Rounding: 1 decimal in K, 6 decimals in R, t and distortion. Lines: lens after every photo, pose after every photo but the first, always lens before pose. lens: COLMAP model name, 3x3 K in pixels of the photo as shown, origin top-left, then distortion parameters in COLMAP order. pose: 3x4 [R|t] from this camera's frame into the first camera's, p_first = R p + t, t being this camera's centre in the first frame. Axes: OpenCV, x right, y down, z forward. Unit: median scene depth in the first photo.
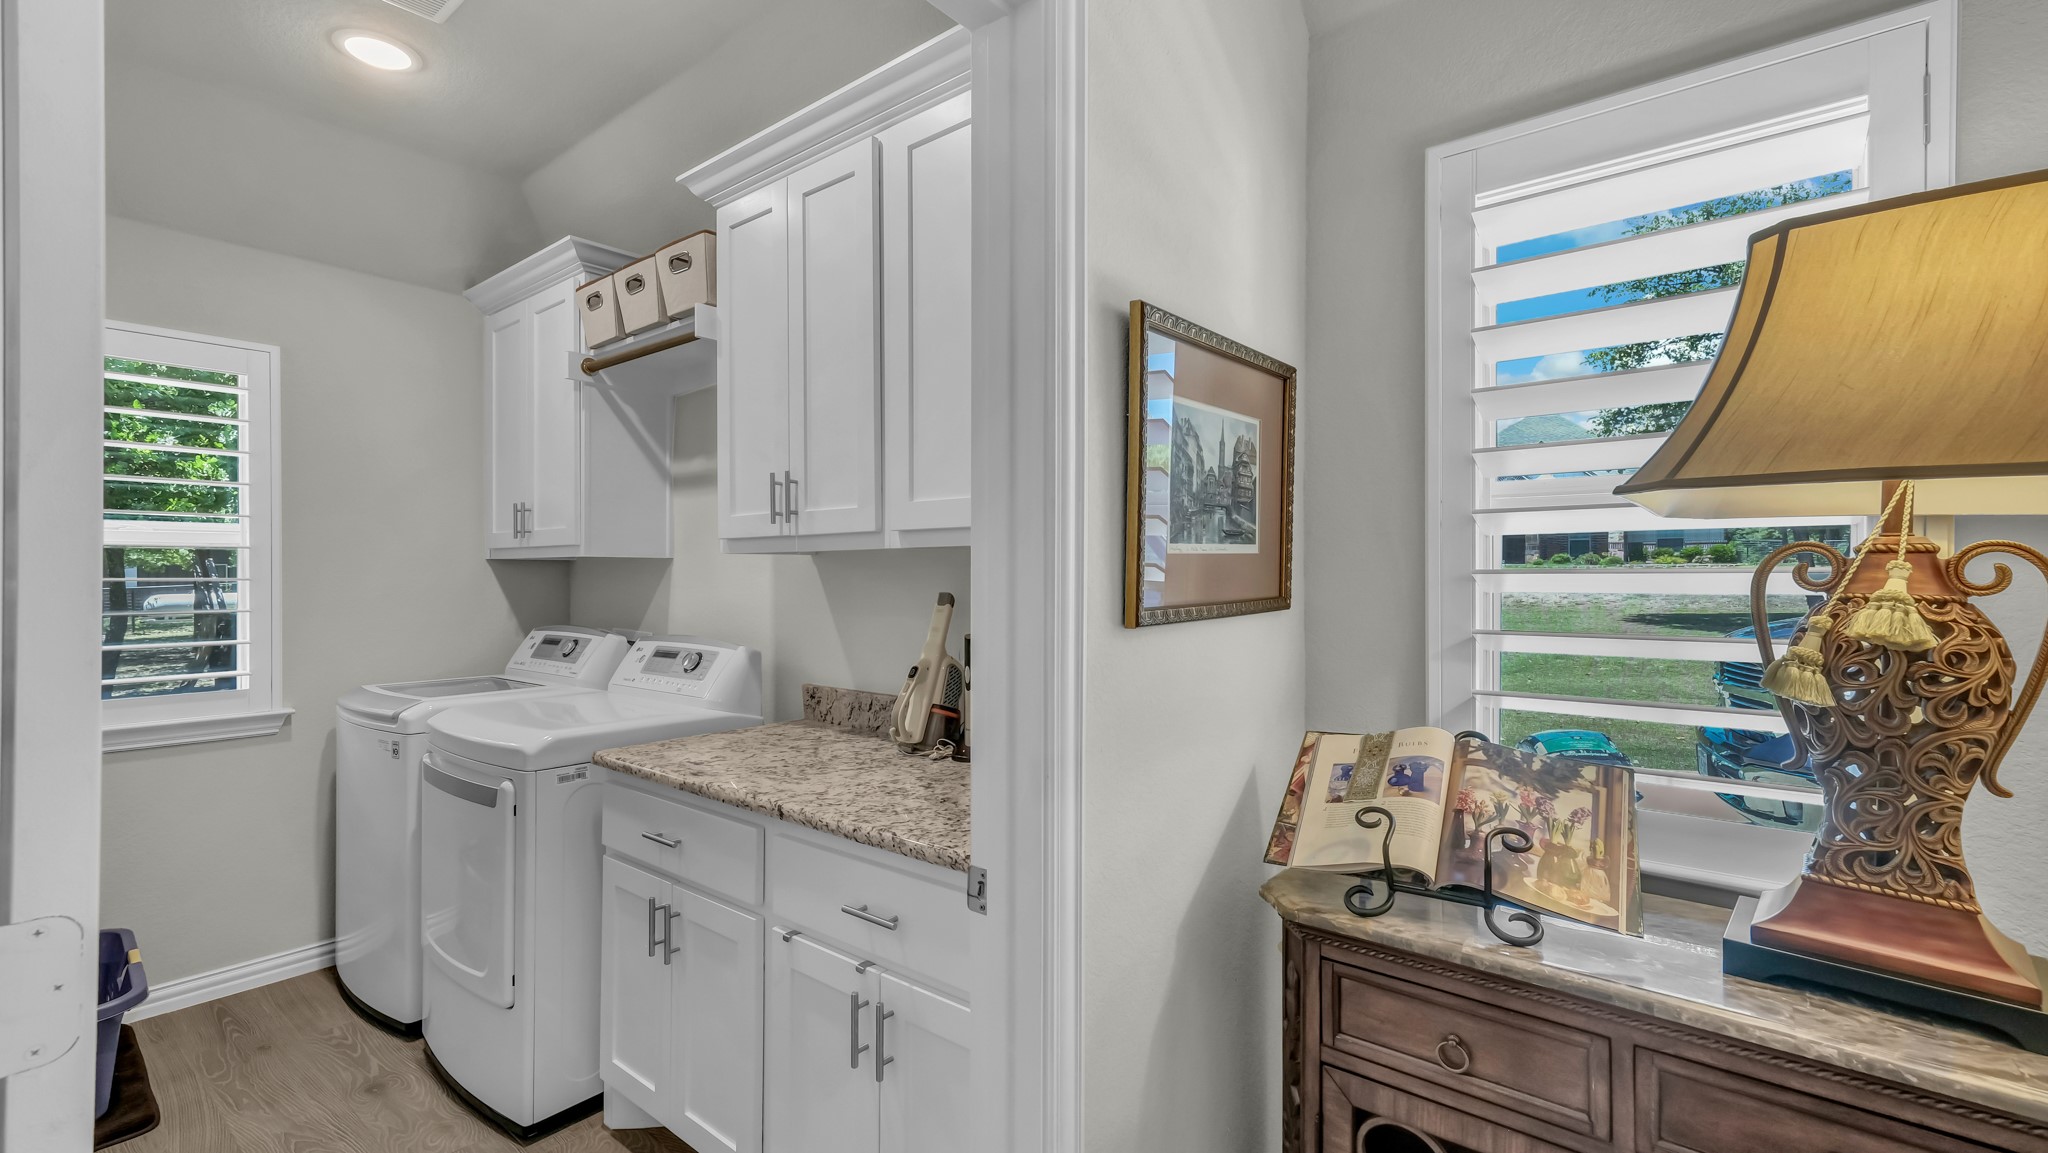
lens RADIAL K [[843.5, 0, 1044.7], [0, 843.5, 589.2], [0, 0, 1]] dist [0.005225, 0.002447]
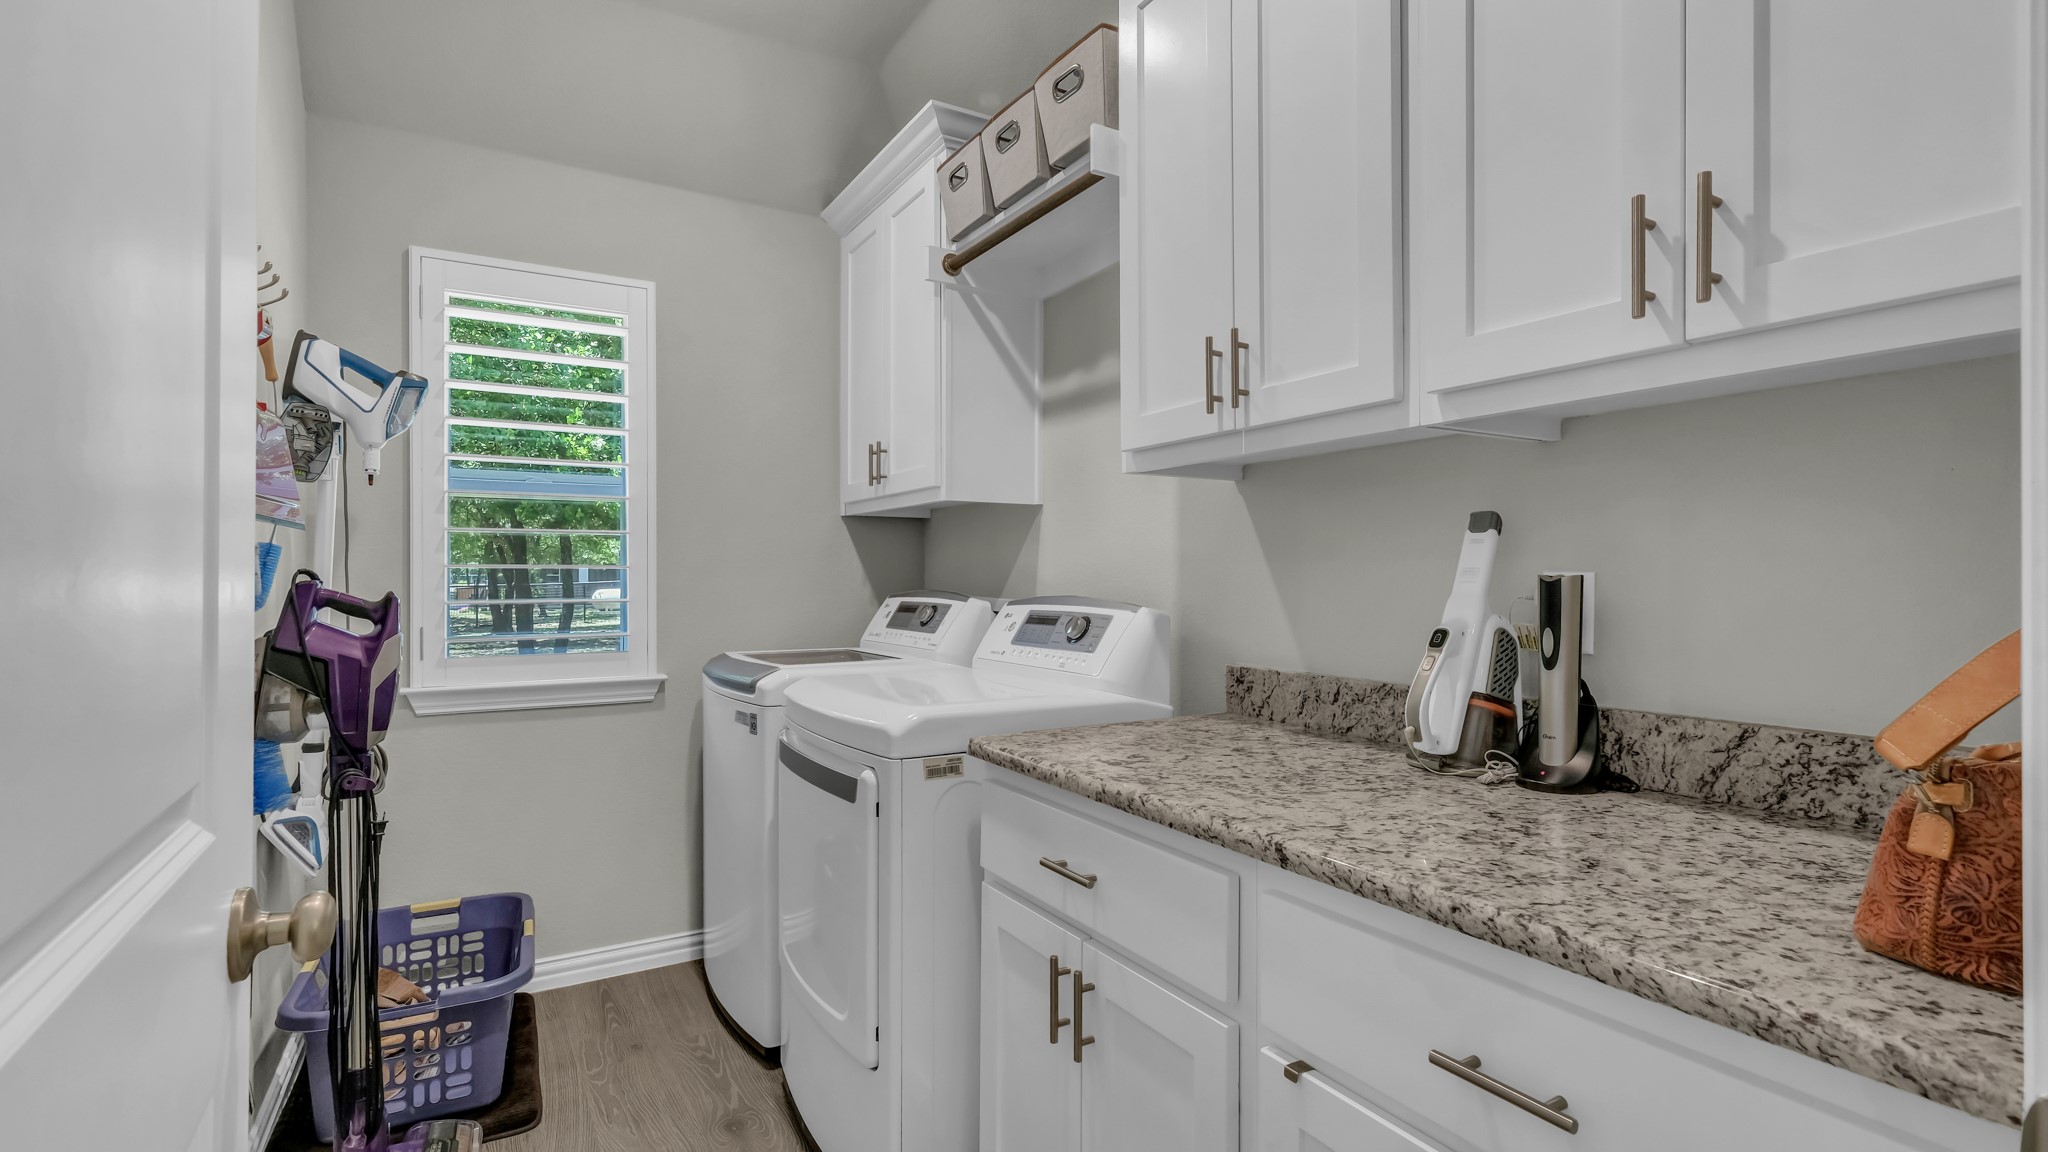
lens RADIAL K [[963.4, 0, 1029.6], [0, 963.4, 575.4], [0, 0, 1]] dist [-0.003796, 0.000624]
pose [[0.926425, -0.005115, -0.376446, -0.150671], [0.001776, 0.999956, -0.009215, 0.052144], [0.376476, 0.007869, 0.926393, 0.215402]]
